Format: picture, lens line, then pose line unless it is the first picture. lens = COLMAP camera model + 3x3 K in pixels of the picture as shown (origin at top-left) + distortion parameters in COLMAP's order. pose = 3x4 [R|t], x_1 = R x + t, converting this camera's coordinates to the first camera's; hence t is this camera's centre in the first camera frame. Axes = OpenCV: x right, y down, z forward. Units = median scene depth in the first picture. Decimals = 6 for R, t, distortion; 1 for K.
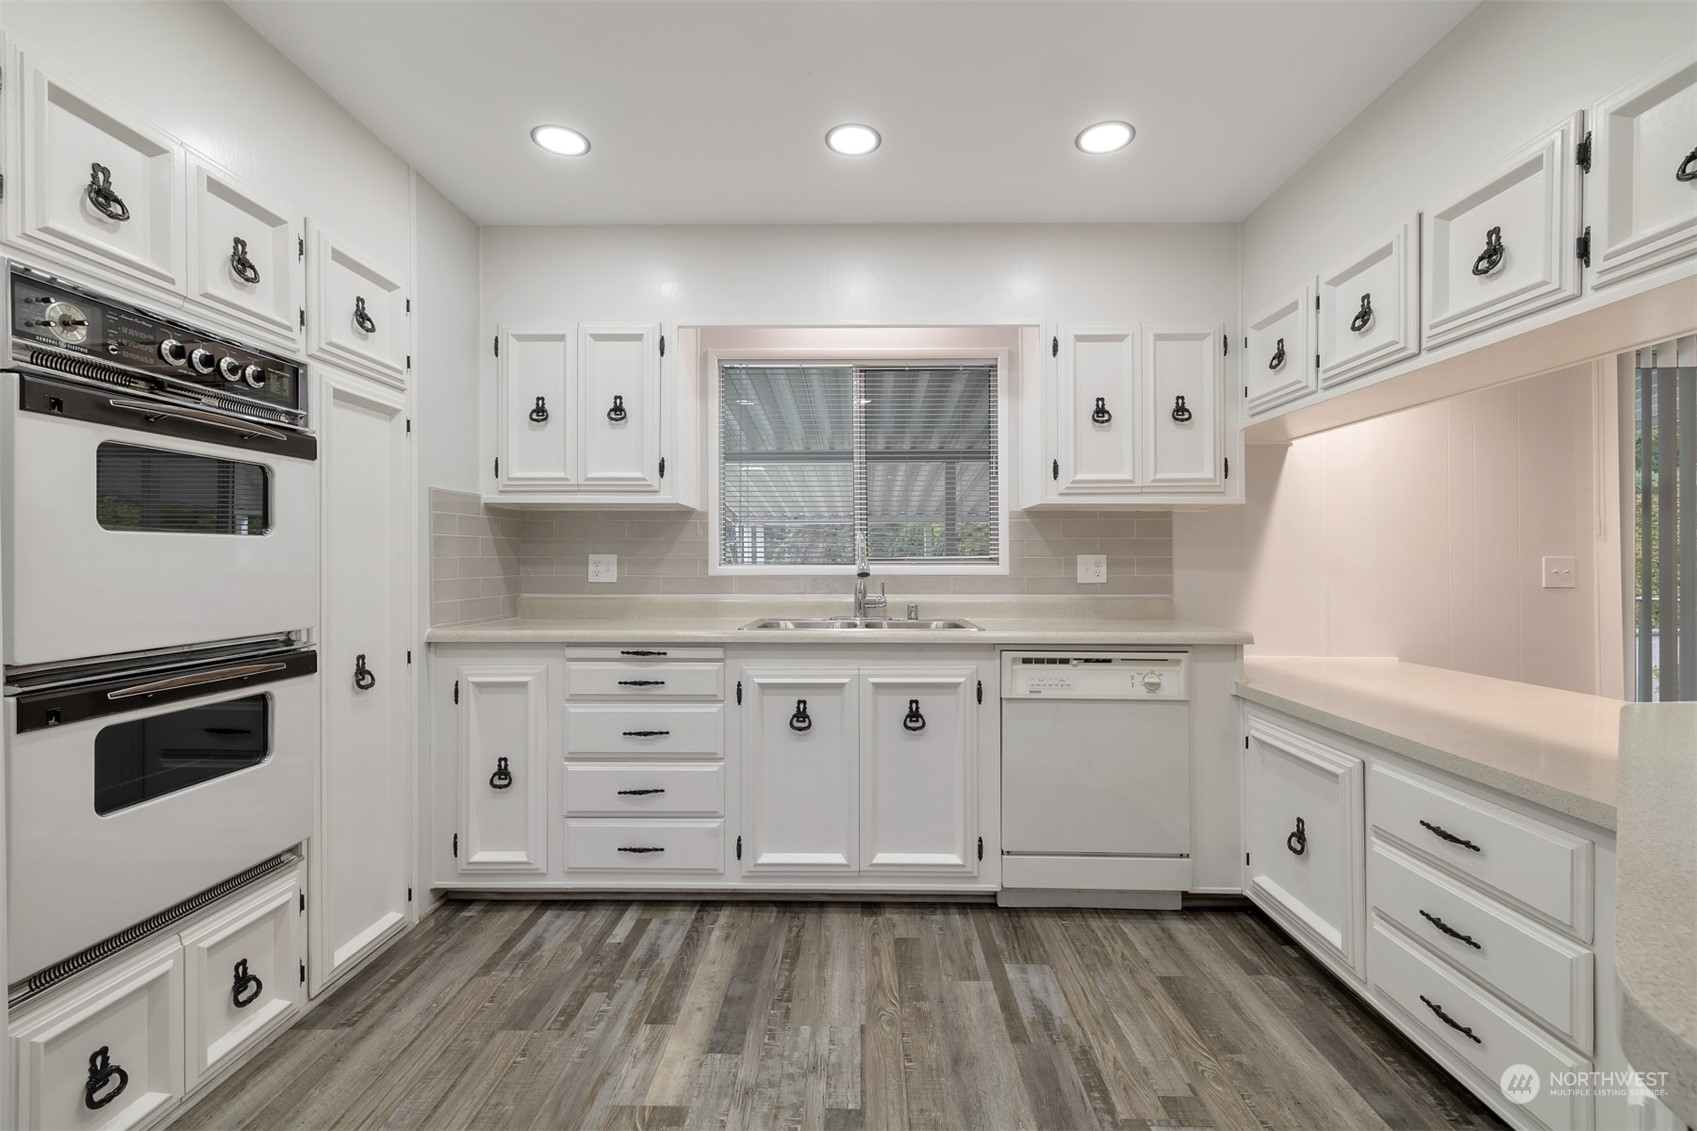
lens RADIAL K [[736.4, 0, 848.3], [0, 736.4, 560.3], [0, 0, 1]] dist [0.001939, -0.000132]
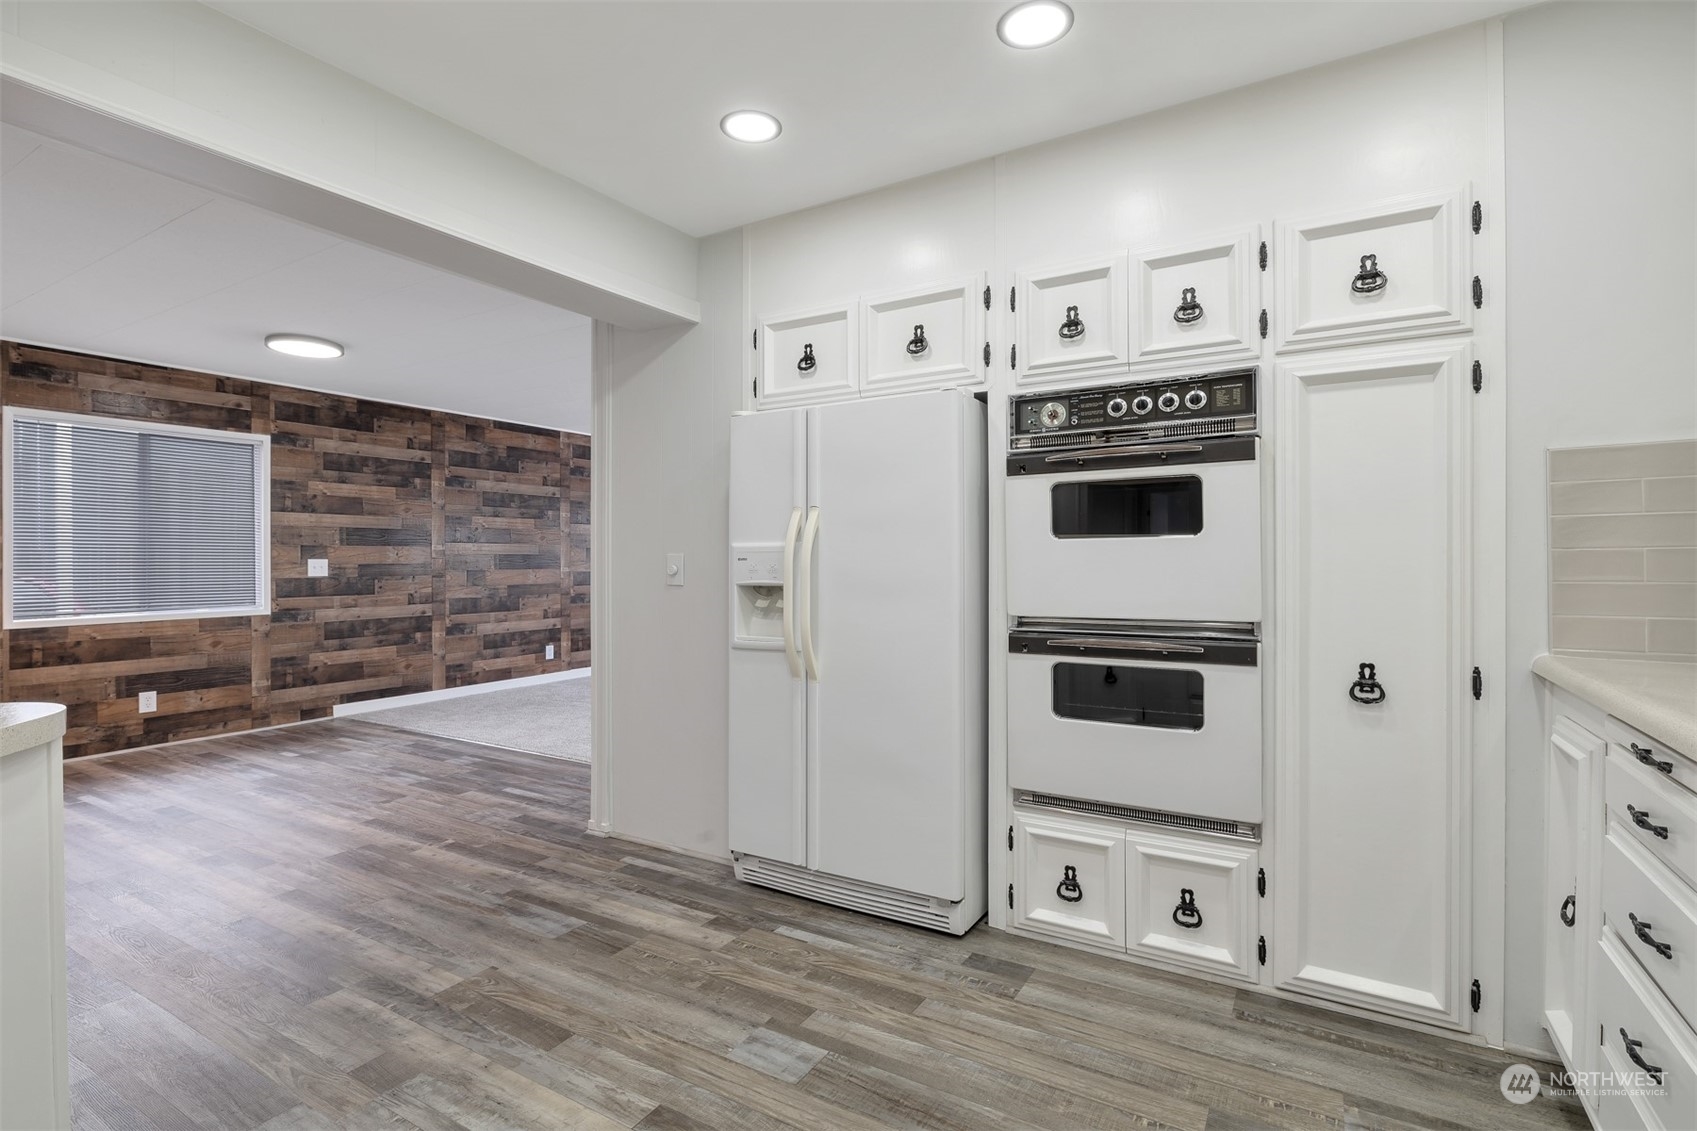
lens RADIAL K [[771.9, 0, 929.3], [0, 771.9, 561.1], [0, 0, 1]] dist [-0.002561, -0.001038]
pose [[-0.425954, 0.001800, -0.904743, 0.367945], [0.005129, 0.999987, -0.000426, 0.004213], [0.904730, -0.004822, -0.425957, 0.860946]]
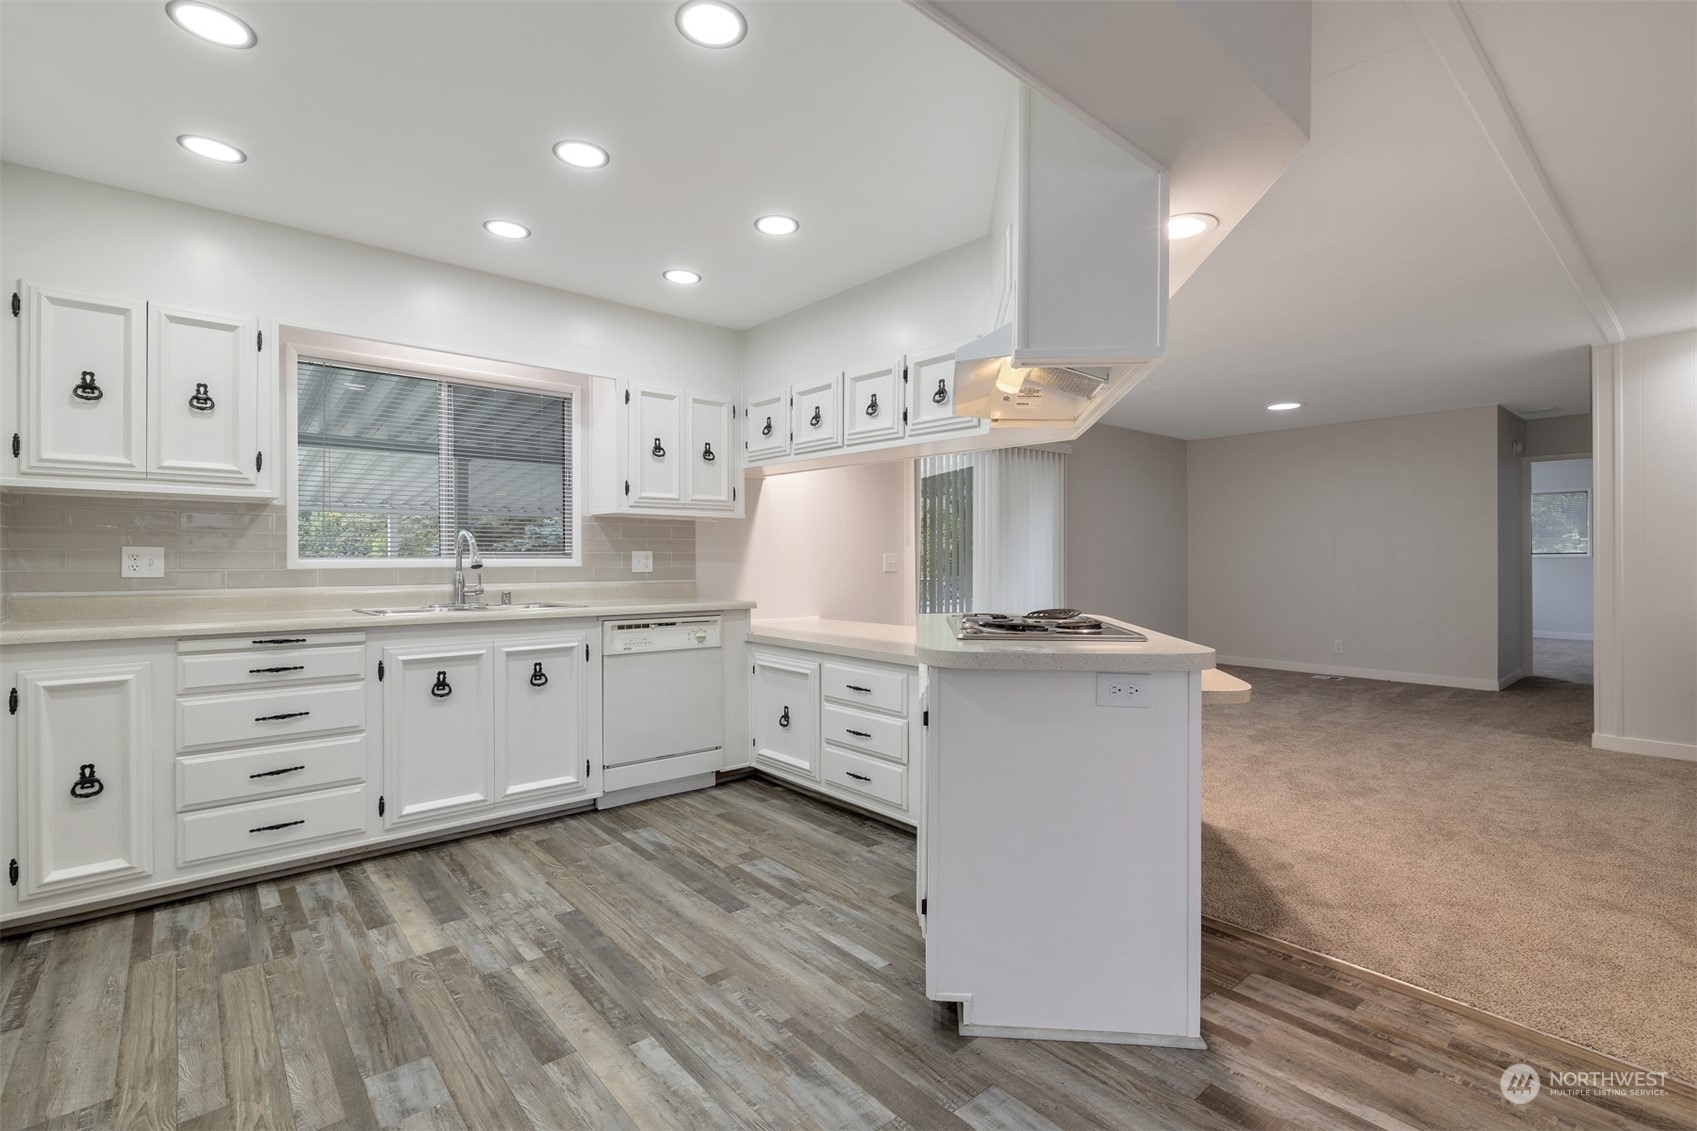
lens RADIAL K [[771.9, 0, 858.1], [0, 771.9, 563.9], [0, 0, 1]] dist [-0.002561, -0.001038]
pose [[0.740359, -0.004183, 0.672199, -0.418324], [-0.003472, 0.999943, 0.010047, 0.000571], [-0.672203, -0.009773, 0.740303, -0.391566]]
